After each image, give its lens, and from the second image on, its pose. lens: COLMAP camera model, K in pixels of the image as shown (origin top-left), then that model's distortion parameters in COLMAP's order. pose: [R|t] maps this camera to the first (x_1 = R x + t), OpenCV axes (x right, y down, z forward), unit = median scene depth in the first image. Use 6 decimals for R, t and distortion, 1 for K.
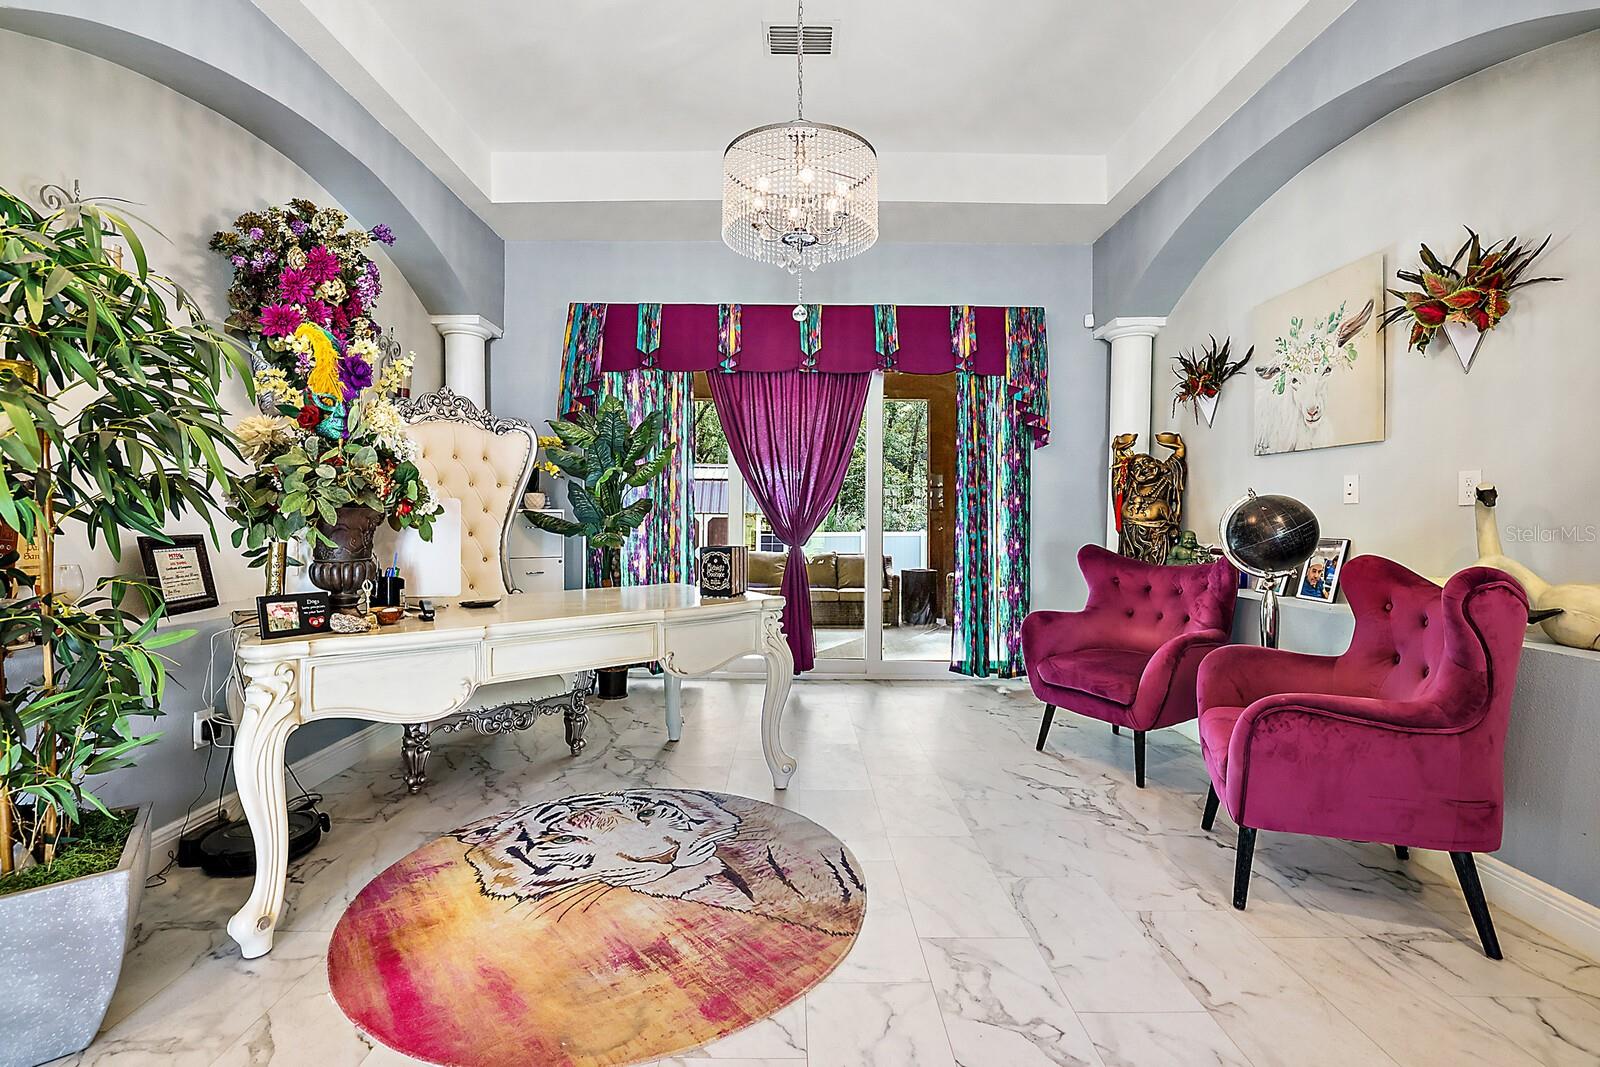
lens RADIAL K [[693.7, 0, 795.9], [0, 693.7, 527.7], [0, 0, 1]] dist [-0.045016, 0.017631]
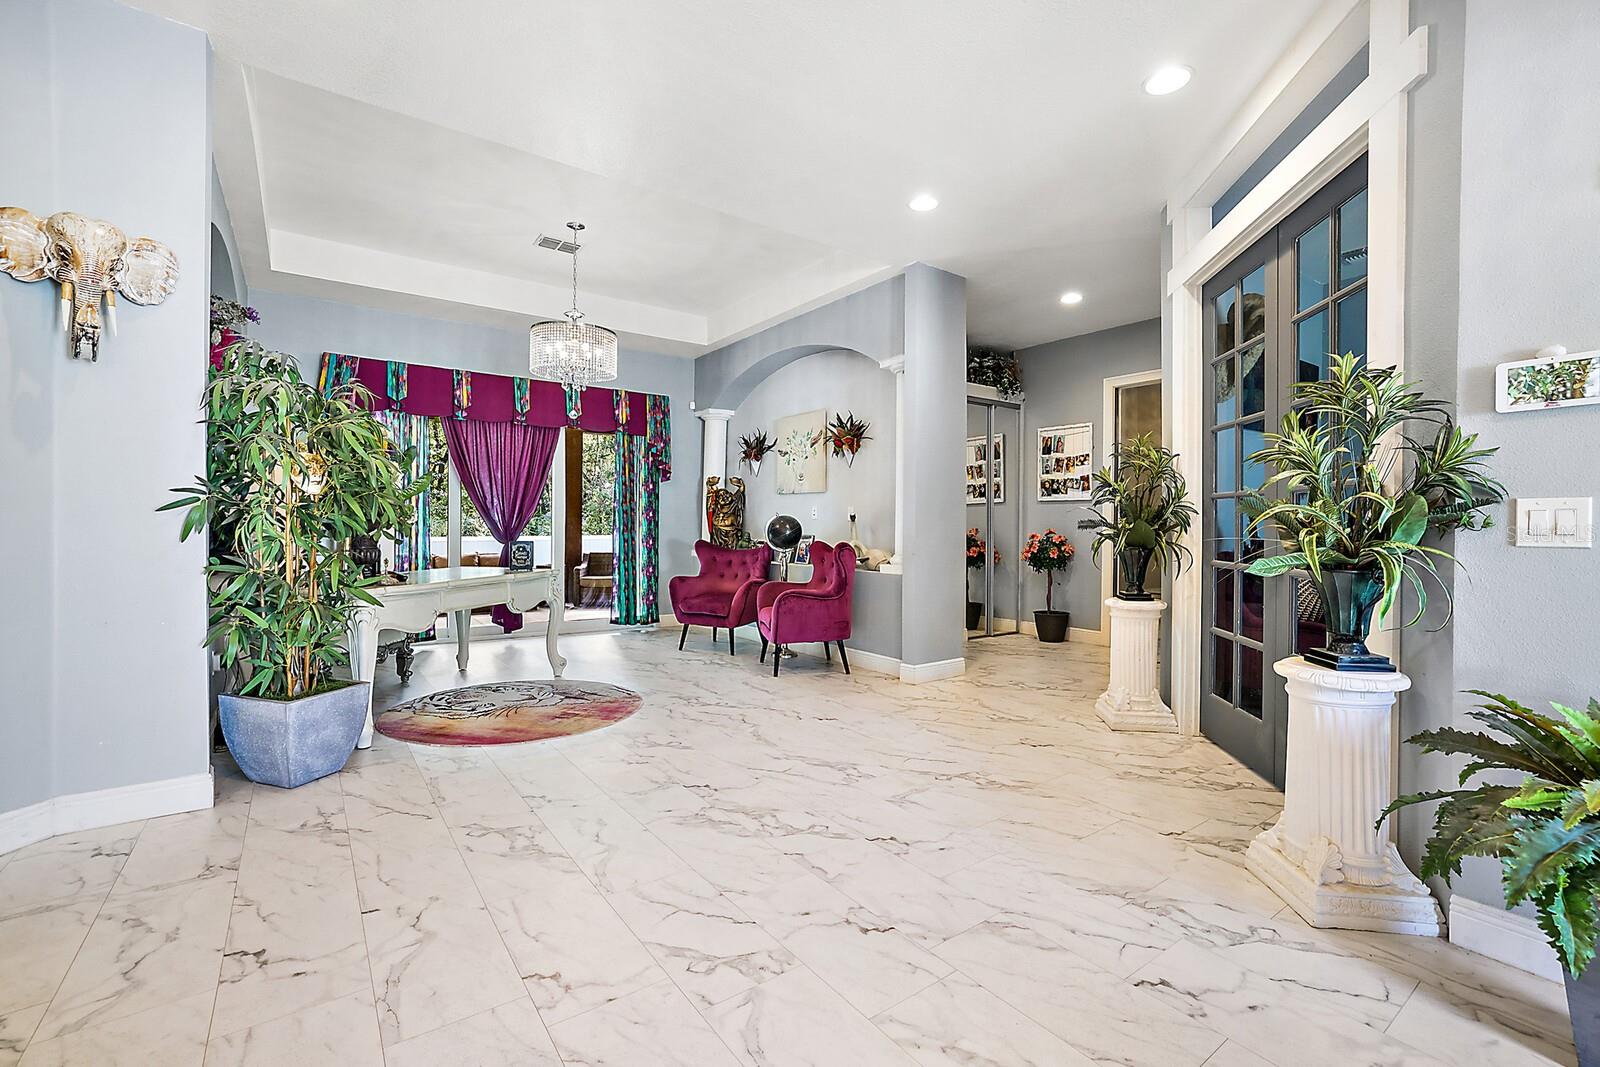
lens RADIAL K [[693.7, 0, 795.9], [0, 693.7, 527.7], [0, 0, 1]] dist [-0.045016, 0.017631]
pose [[0.809862, 0.001119, 0.586620, -0.451190], [0.002696, 0.999981, -0.005629, 0.003856], [-0.586615, 0.006140, 0.809843, -0.642940]]
